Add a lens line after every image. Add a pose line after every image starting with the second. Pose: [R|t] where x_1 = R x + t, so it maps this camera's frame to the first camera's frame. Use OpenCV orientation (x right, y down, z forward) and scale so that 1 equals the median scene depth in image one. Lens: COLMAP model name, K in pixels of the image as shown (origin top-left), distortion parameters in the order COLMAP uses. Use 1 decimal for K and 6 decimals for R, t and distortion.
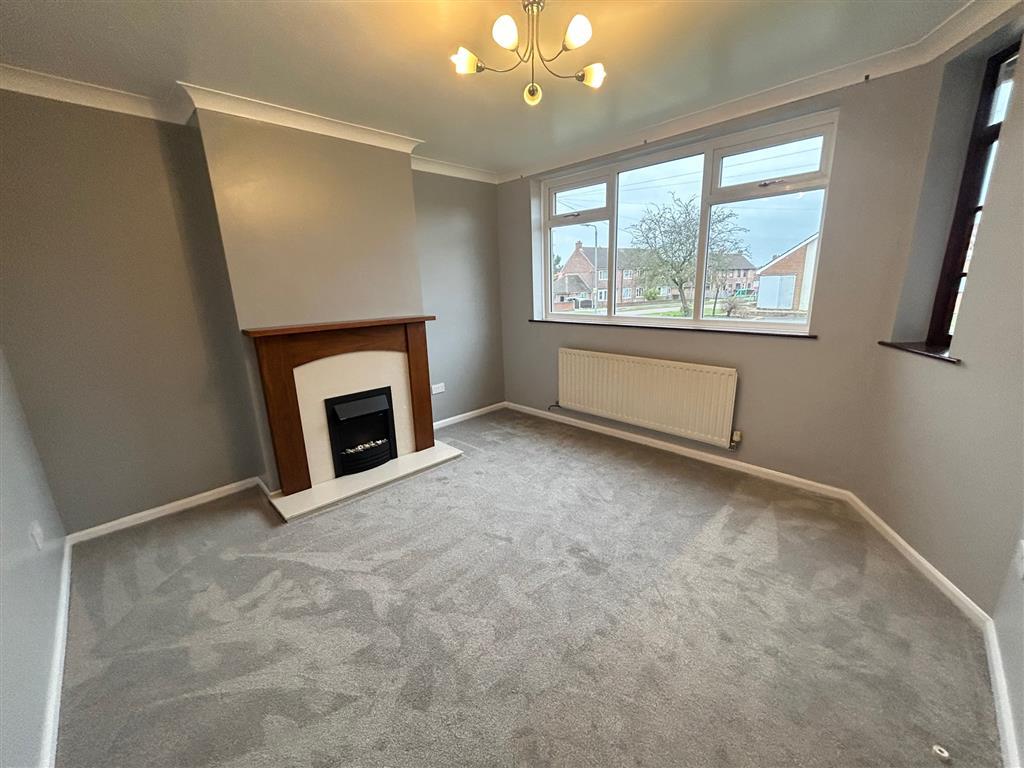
lens RADIAL K [[406.7, 0, 513.1], [0, 406.7, 386.0], [0, 0, 1]] dist [-0.003415, 0.000074]
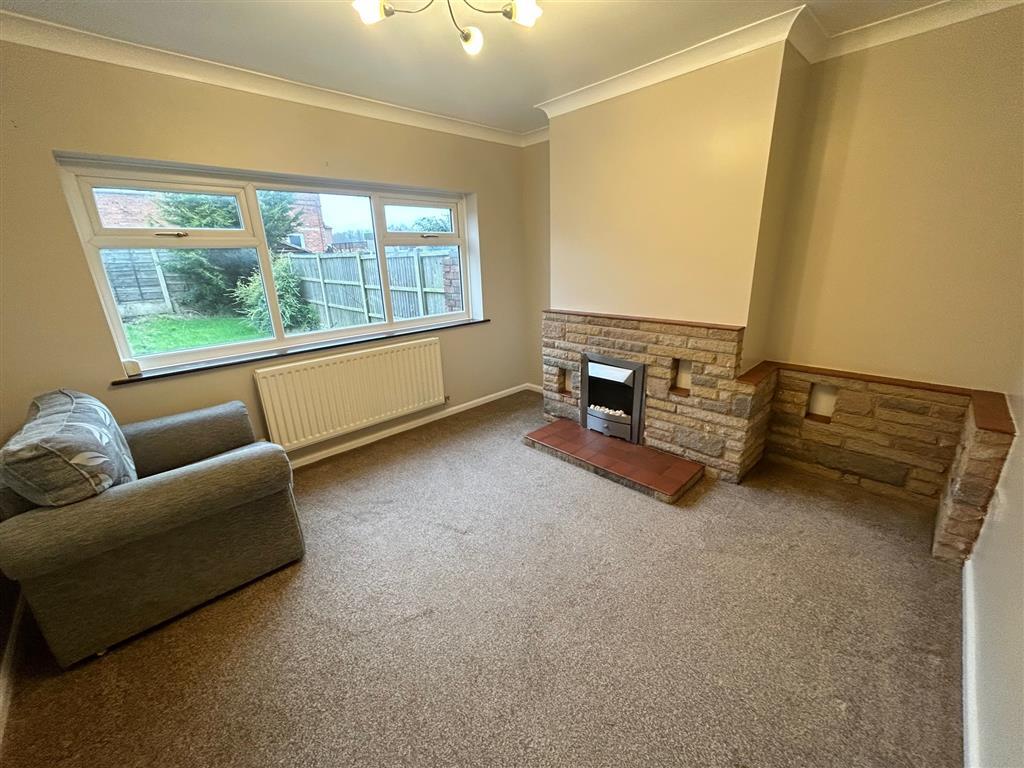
lens RADIAL K [[406.7, 0, 511.0], [0, 406.7, 386.7], [0, 0, 1]] dist [-0.003415, 0.000074]
pose [[0.019692, -0.274736, 0.961318, -0.876349], [0.278798, 0.924874, 0.258610, -0.219112], [-0.960148, 0.262921, 0.094808, 0.586078]]
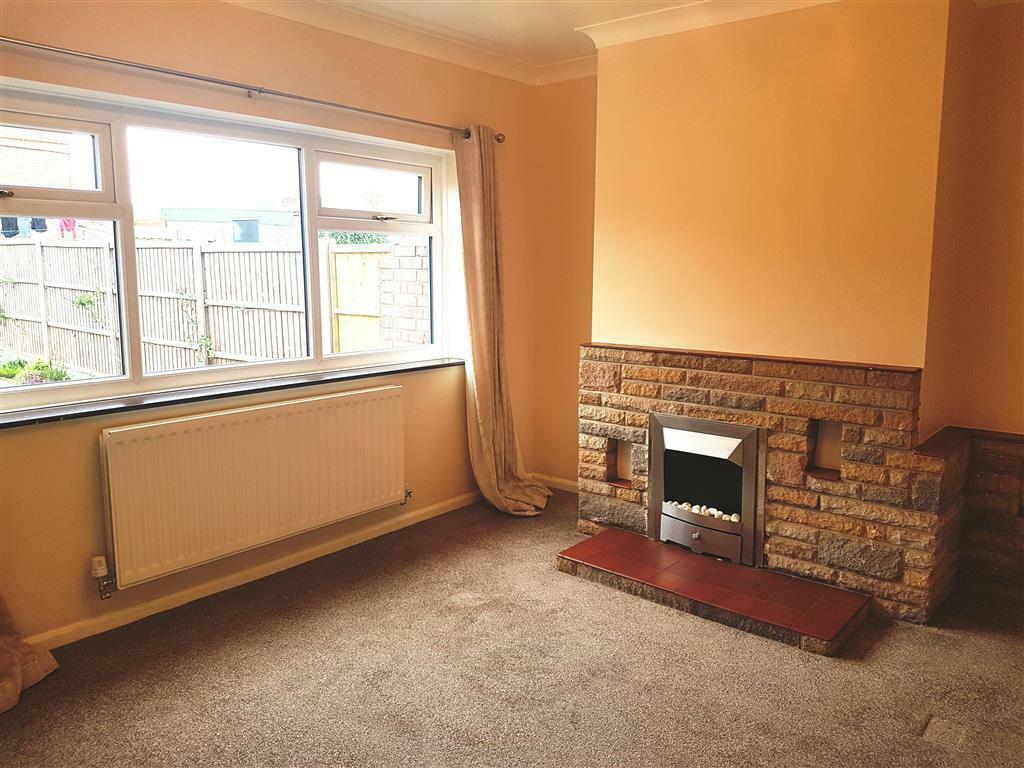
lens RADIAL K [[787.3, 0, 506.2], [0, 787.3, 376.7], [0, 0, 1]] dist [0.059742, -0.059139]
pose [[-0.090122, -0.115208, 0.989245, -1.058008], [0.246846, 0.959709, 0.134257, -0.257823], [-0.964855, 0.256291, -0.058053, 0.799213]]
